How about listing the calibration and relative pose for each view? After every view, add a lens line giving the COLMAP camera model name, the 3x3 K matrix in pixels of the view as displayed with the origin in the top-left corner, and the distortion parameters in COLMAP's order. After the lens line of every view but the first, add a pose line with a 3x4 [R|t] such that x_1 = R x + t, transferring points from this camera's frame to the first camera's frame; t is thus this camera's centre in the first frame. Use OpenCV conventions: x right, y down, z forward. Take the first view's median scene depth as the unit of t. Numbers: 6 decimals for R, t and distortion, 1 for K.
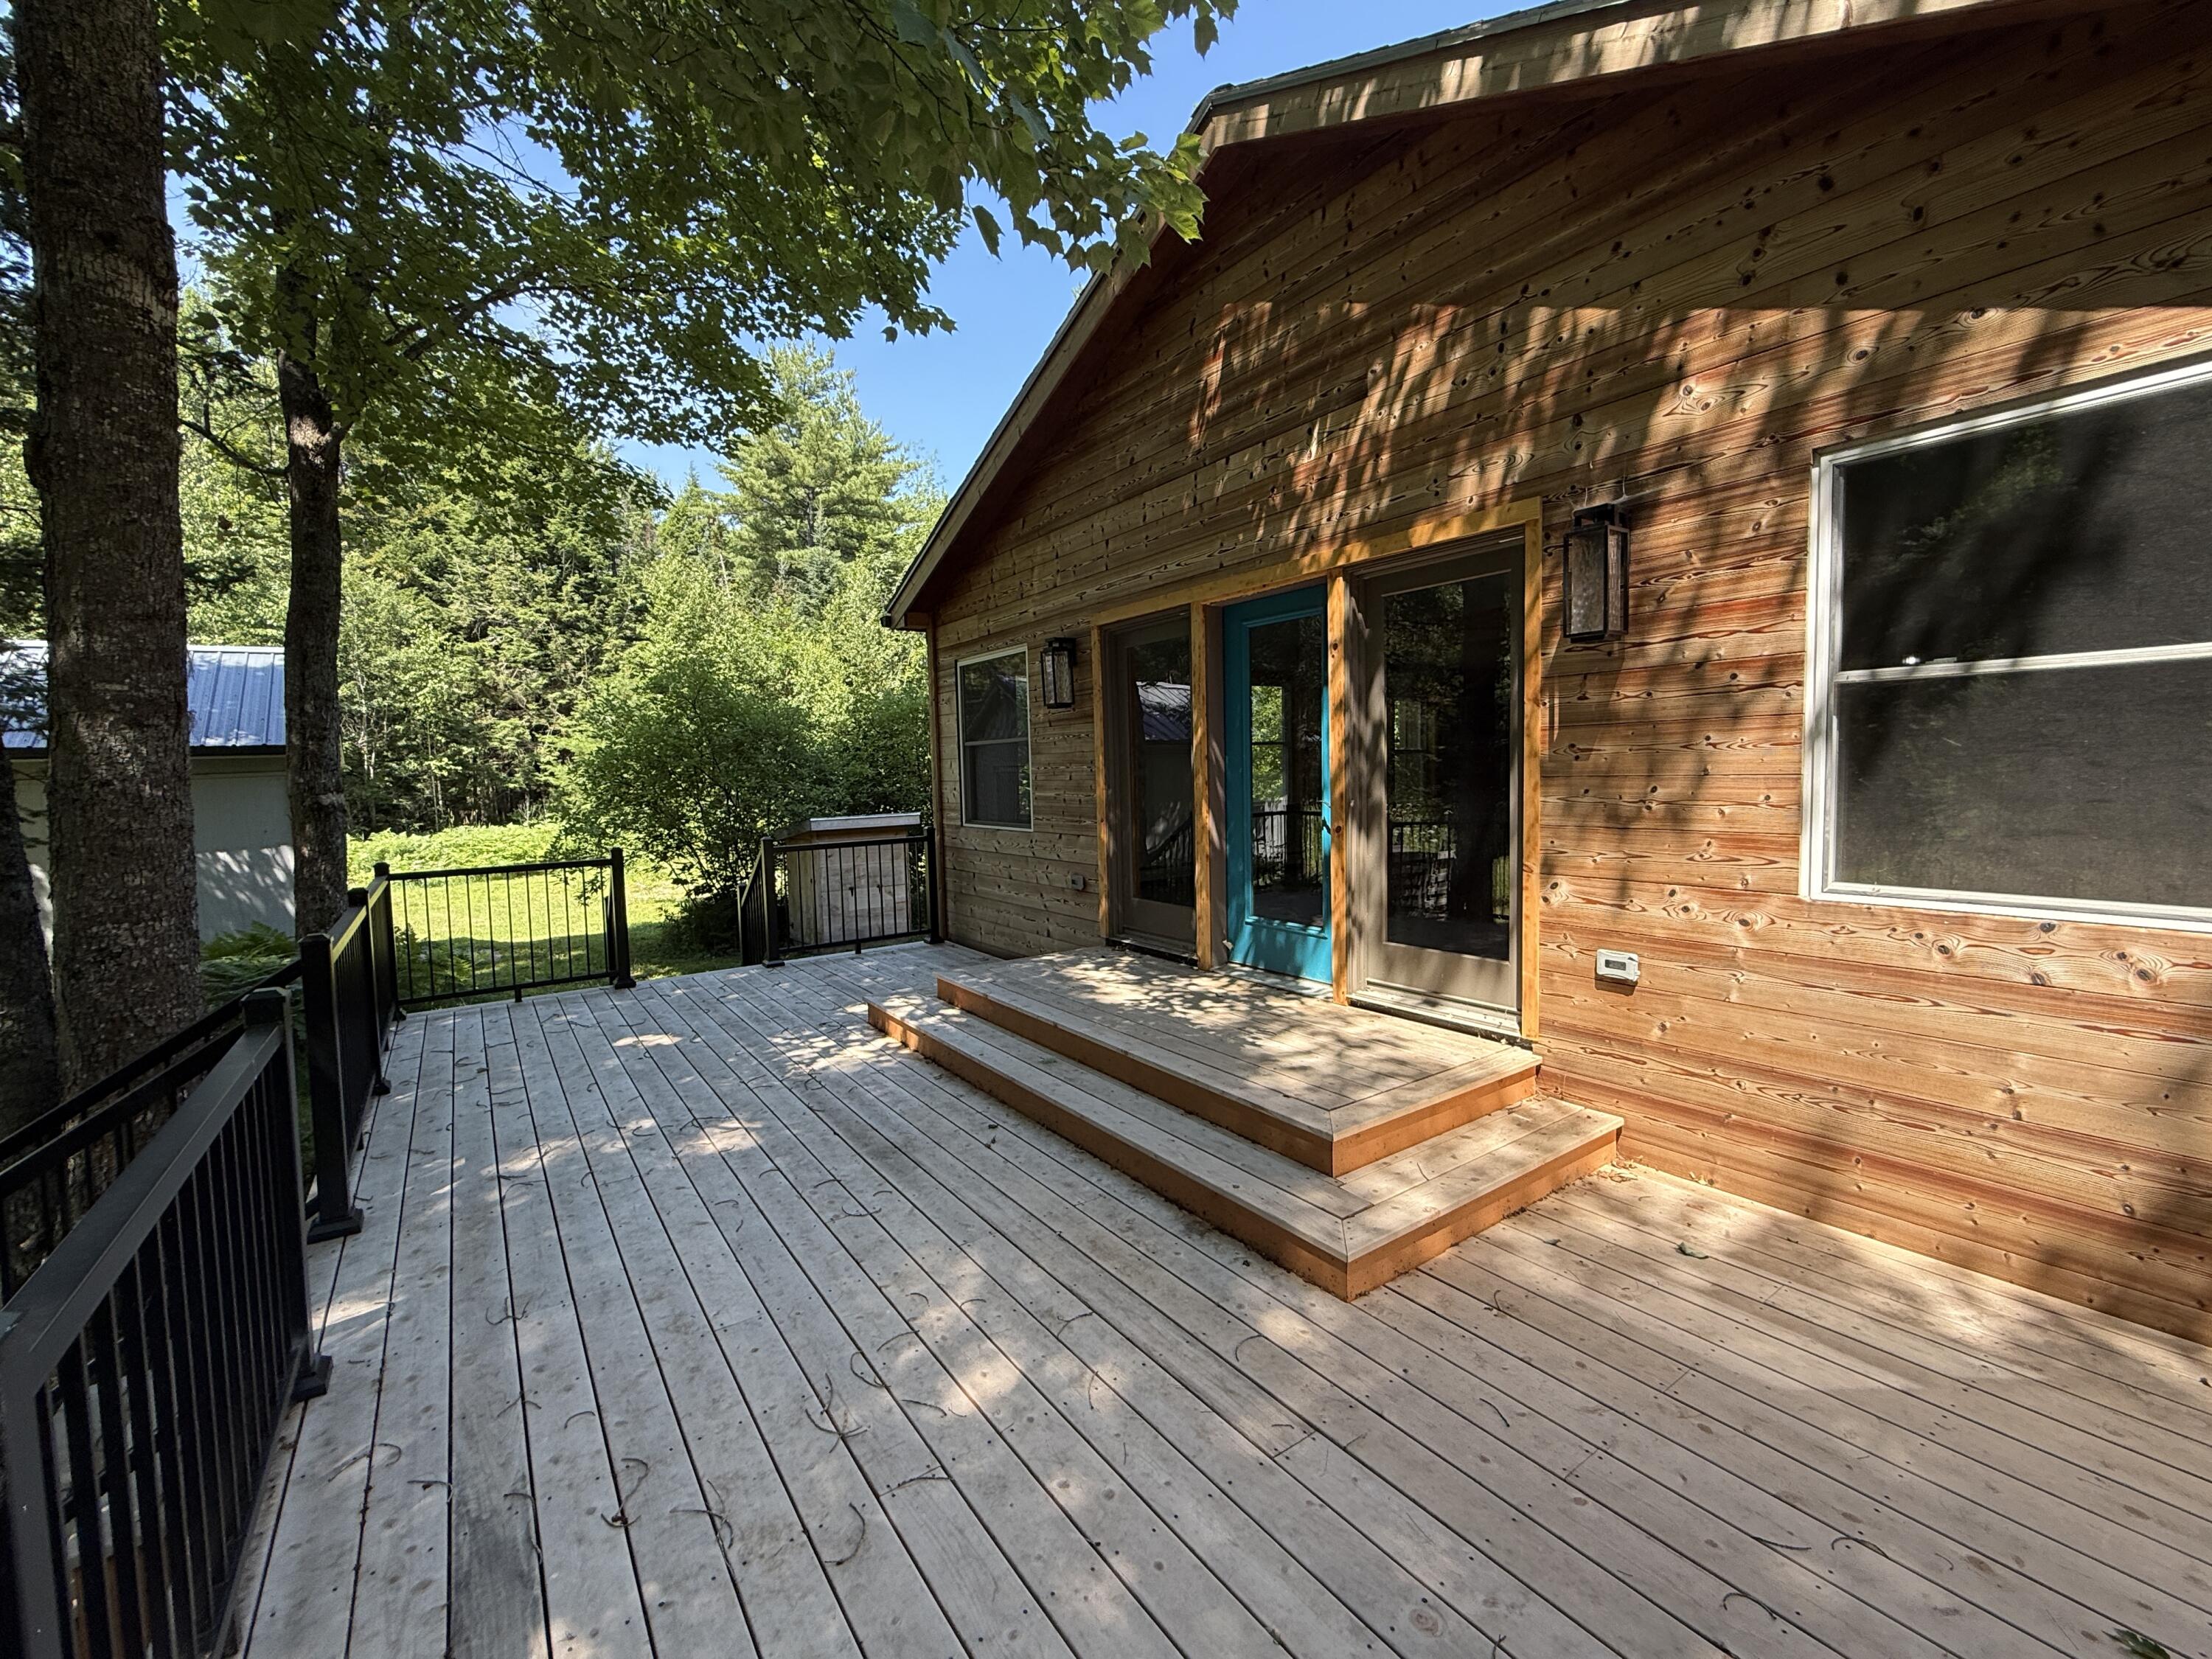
lens RADIAL K [[913.3, 0, 1106.0], [0, 913.3, 829.5], [0, 0, 1]] dist [0.001172, 0.000061]
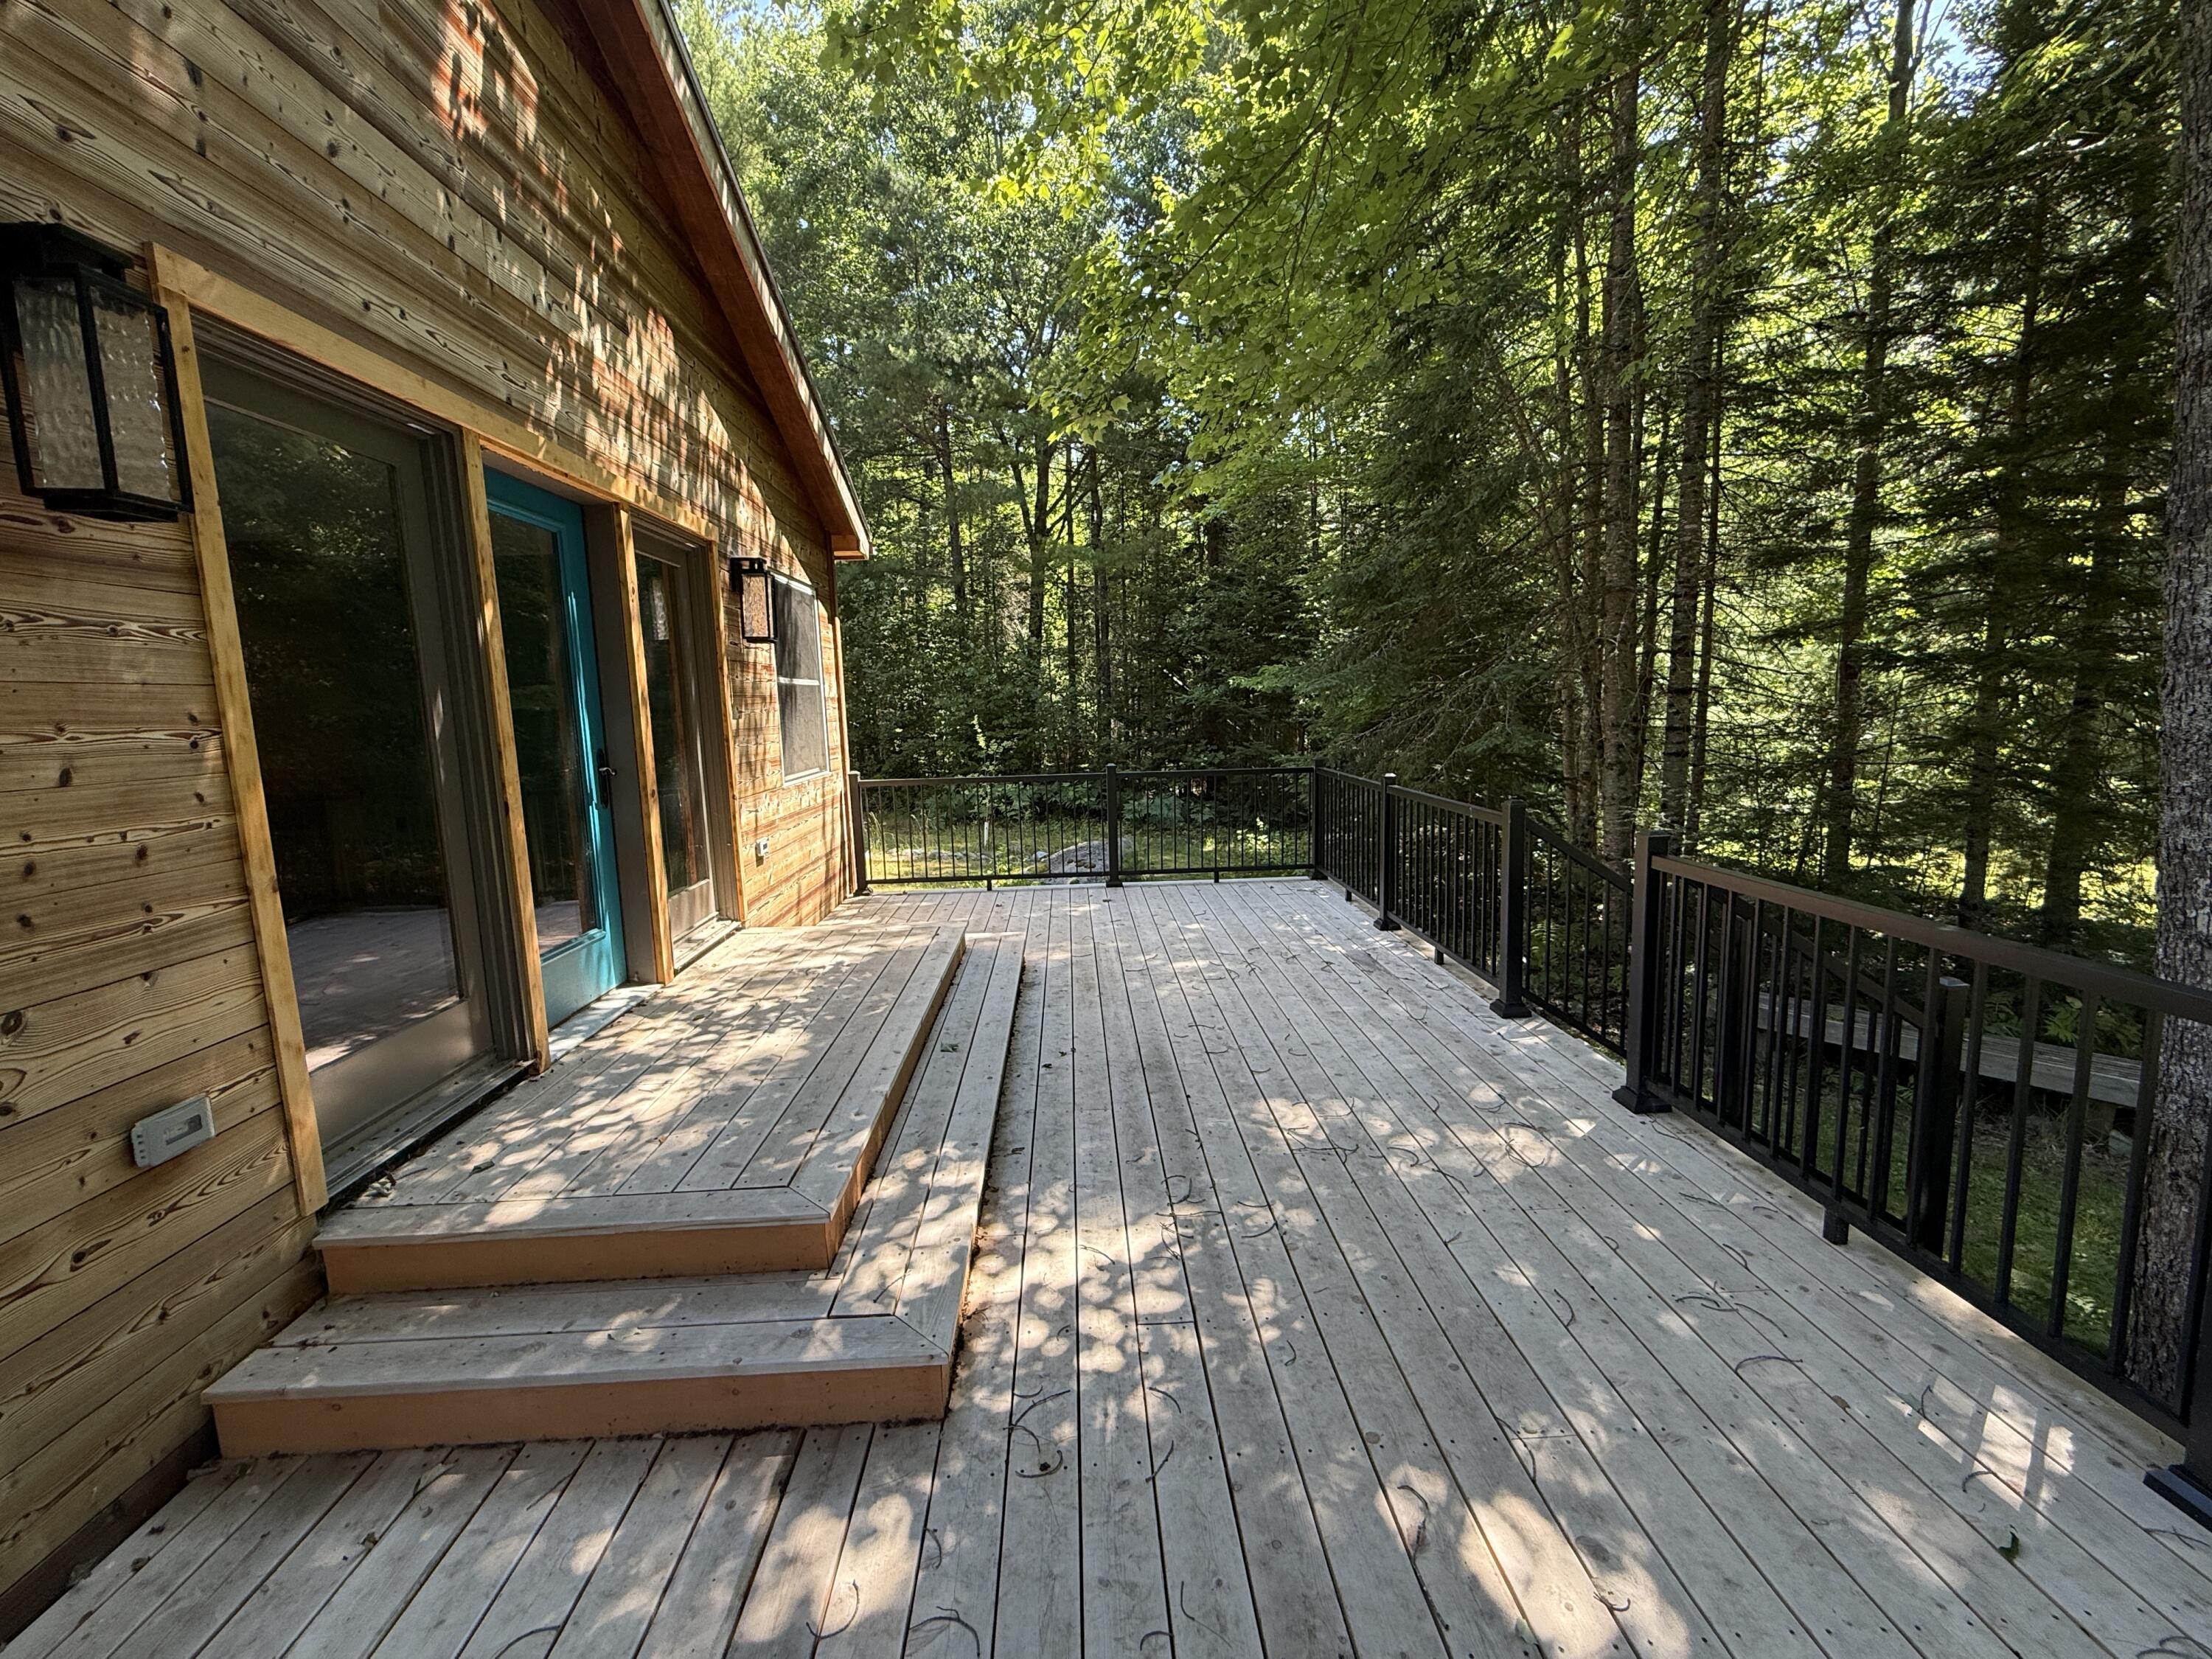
lens RADIAL K [[913.3, 0, 1106.0], [0, 913.3, 829.5], [0, 0, 1]] dist [0.001172, 0.000061]
pose [[-0.836914, -0.025426, 0.546743, -0.548216], [0.088164, 0.979613, 0.180512, -0.078929], [-0.540186, 0.199276, -0.817611, 1.319441]]
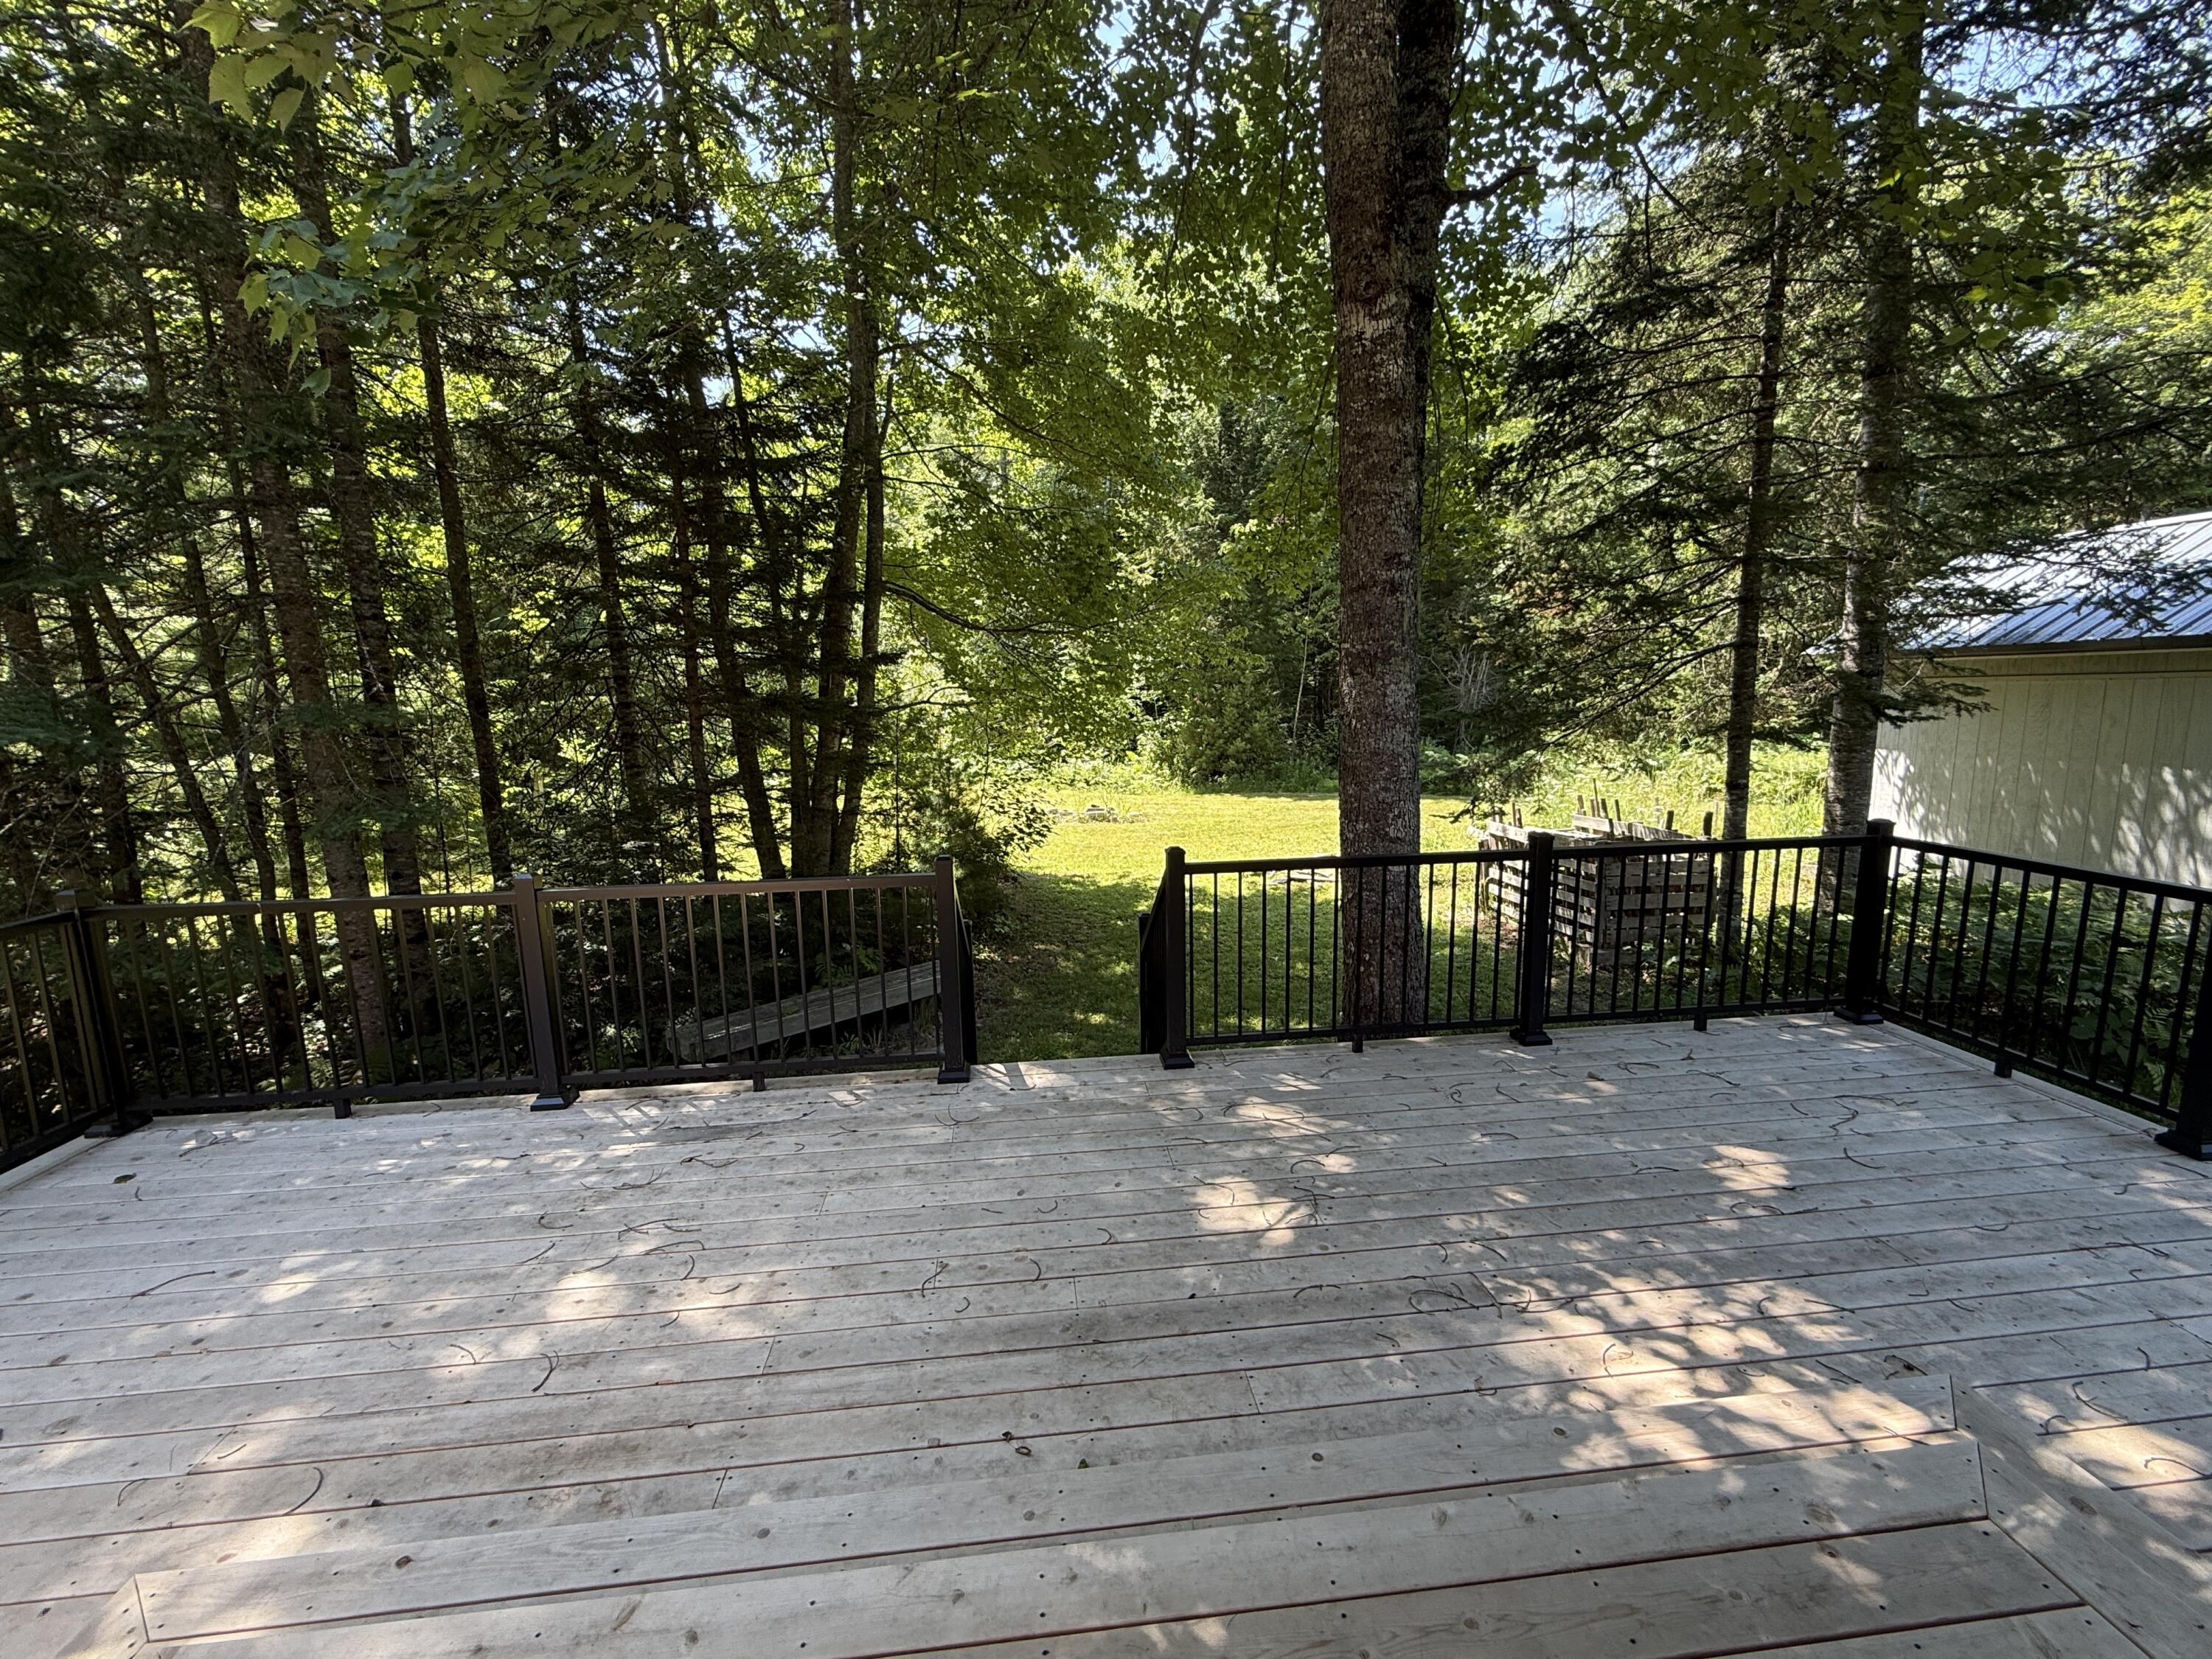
lens RADIAL K [[913.3, 0, 1106.0], [0, 913.3, 829.5], [0, 0, 1]] dist [0.001172, 0.000061]
pose [[-0.496796, 0.154794, -0.853951, 0.194435], [-0.020732, 0.981568, 0.189988, -0.096992], [0.867620, 0.112089, -0.484429, 0.933504]]
